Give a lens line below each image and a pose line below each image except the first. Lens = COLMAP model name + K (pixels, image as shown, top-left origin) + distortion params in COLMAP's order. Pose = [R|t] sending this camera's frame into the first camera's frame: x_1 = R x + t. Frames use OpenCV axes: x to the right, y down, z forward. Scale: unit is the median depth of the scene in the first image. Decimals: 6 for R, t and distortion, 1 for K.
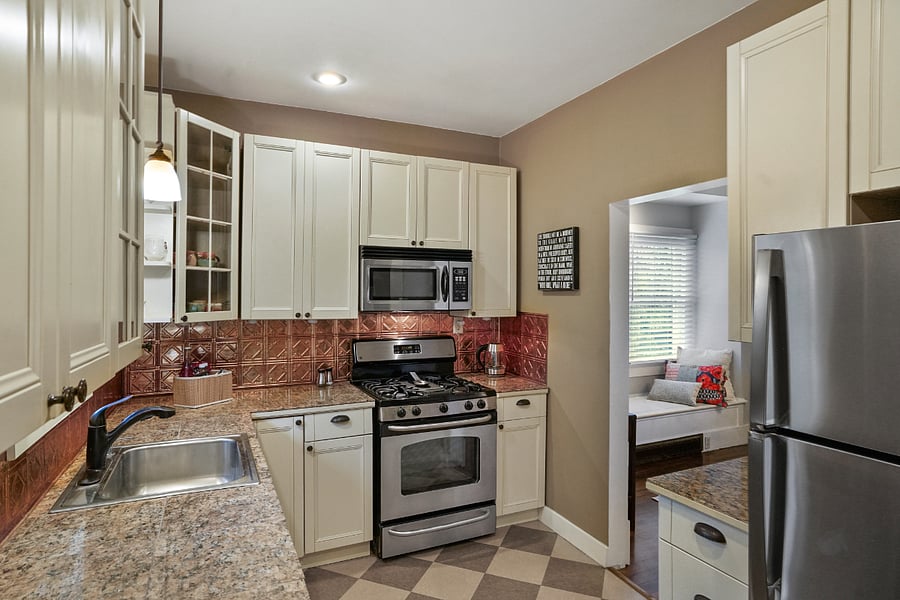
lens RADIAL K [[471.2, 0, 451.0], [0, 471.2, 283.1], [0, 0, 1]] dist [0.003099, 0.001472]
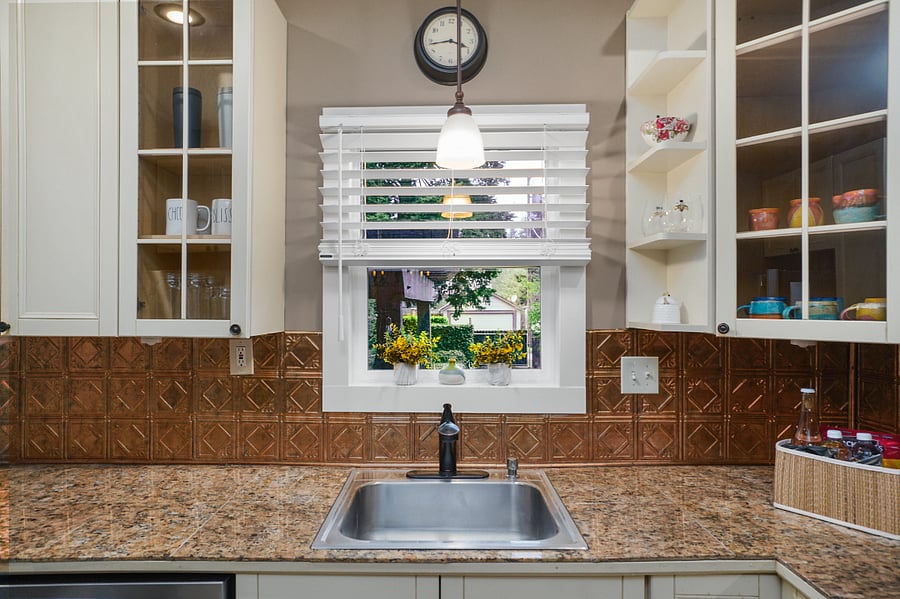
lens RADIAL K [[531.8, 0, 447.8], [0, 531.8, 307.0], [0, 0, 1]] dist [0.001222, 0.000896]
pose [[-0.429631, -0.006425, -0.902982, 0.148132], [0.021951, 0.999605, -0.017556, 0.054275], [0.902738, -0.027364, -0.429320, 0.993703]]
